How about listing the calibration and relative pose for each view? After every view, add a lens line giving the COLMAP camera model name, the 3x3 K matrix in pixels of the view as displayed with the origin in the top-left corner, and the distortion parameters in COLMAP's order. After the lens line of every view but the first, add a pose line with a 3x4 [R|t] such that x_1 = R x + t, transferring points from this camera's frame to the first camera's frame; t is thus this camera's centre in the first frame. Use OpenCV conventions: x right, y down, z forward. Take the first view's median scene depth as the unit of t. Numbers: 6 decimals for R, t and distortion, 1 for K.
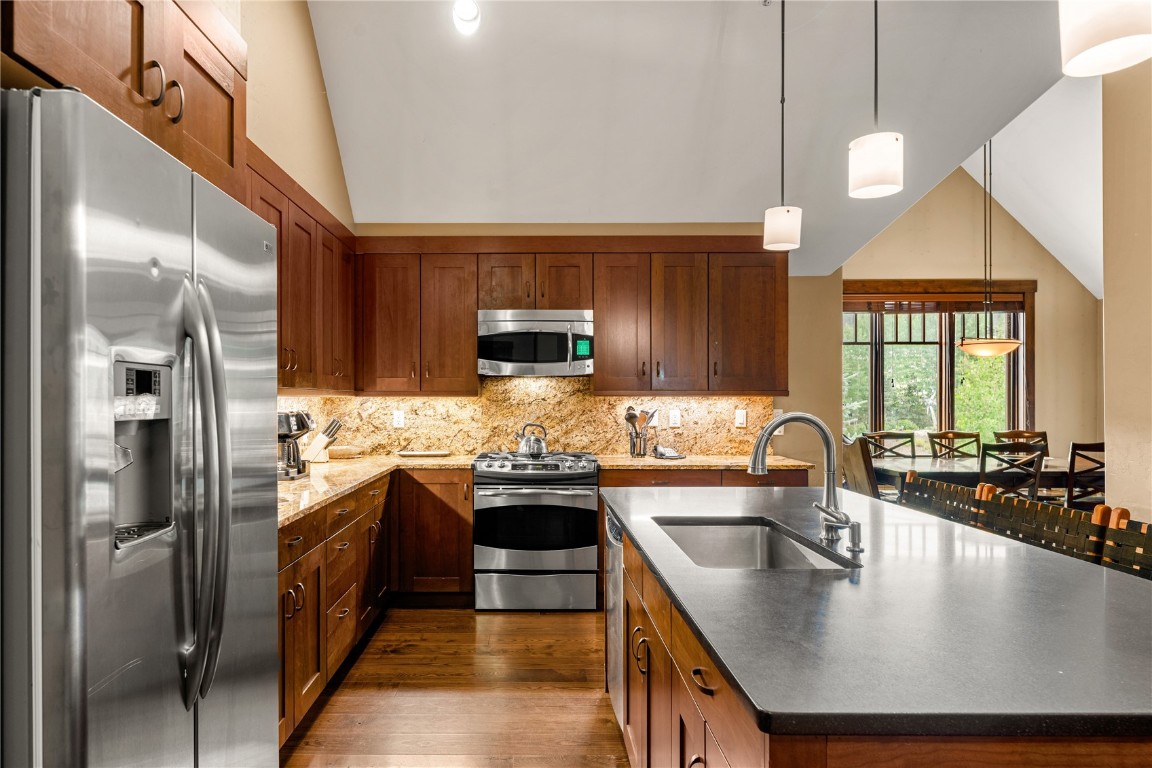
lens RADIAL K [[664.7, 0, 531.7], [0, 664.7, 401.8], [0, 0, 1]] dist [-0.000286, 0.000035]
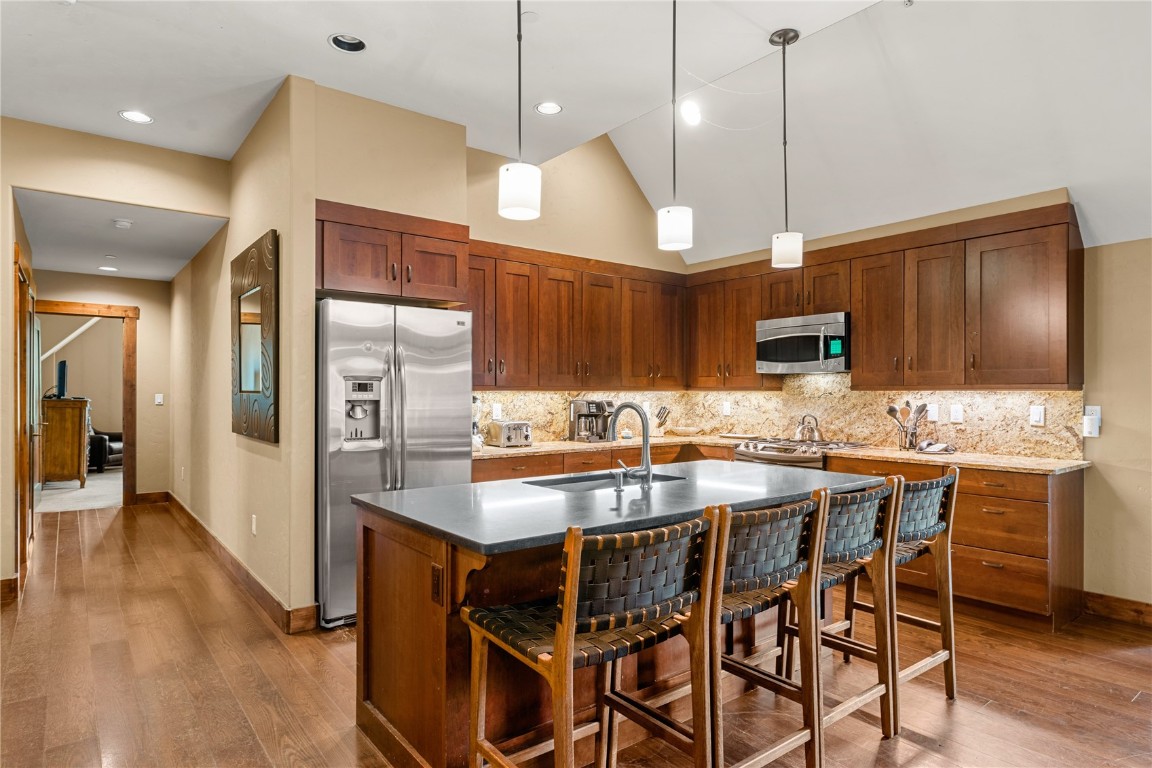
lens RADIAL K [[644.5, 0, 581.0], [0, 644.5, 397.7], [0, 0, 1]] dist [0.000309, -0.000115]
pose [[0.620519, 0.006770, -0.784162, 0.607944], [-0.004385, 0.999977, 0.005163, -0.000380], [0.784179, 0.000235, 0.620534, -0.001603]]
